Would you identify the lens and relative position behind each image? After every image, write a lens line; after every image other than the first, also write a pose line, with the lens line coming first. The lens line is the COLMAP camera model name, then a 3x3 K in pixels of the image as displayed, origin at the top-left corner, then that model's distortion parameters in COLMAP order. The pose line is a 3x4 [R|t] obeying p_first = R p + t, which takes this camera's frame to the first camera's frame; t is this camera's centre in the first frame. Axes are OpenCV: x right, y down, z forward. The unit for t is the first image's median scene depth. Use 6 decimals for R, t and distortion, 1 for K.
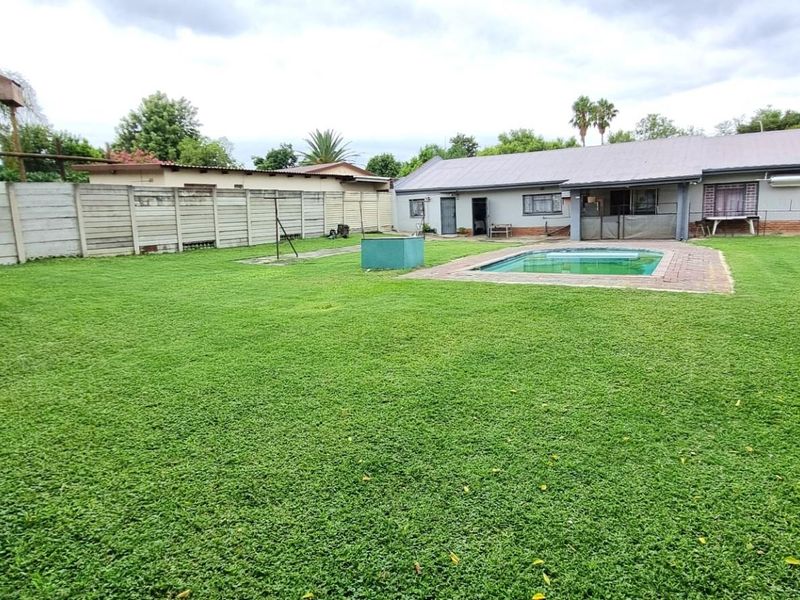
lens RADIAL K [[551.4, 0, 409.6], [0, 551.4, 299.3], [0, 0, 1]] dist [0.009264, -0.004548]
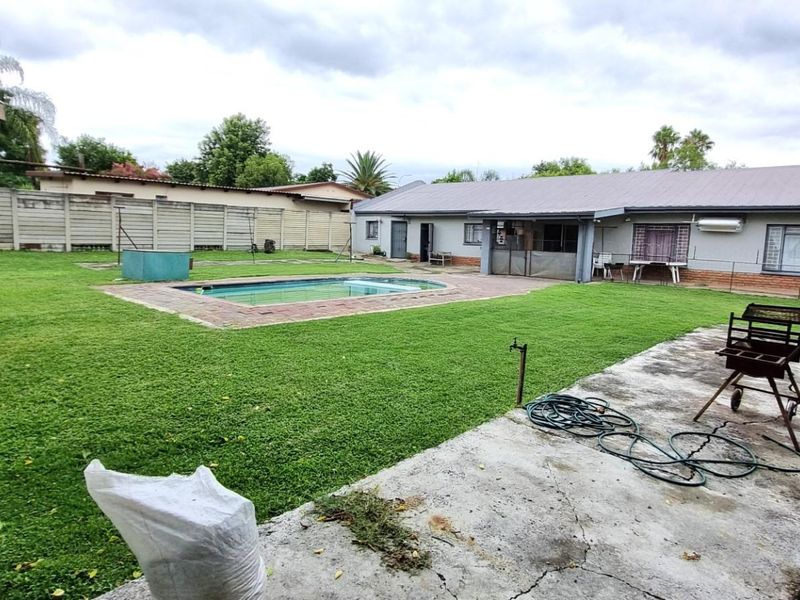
lens RADIAL K [[551.4, 0, 409.6], [0, 551.4, 299.3], [0, 0, 1]] dist [0.009264, -0.004548]
pose [[0.969408, 0.094679, -0.226461, 0.344967], [-0.103896, 0.994162, -0.029108, -0.020281], [0.222383, 0.051746, 0.973585, 0.053642]]
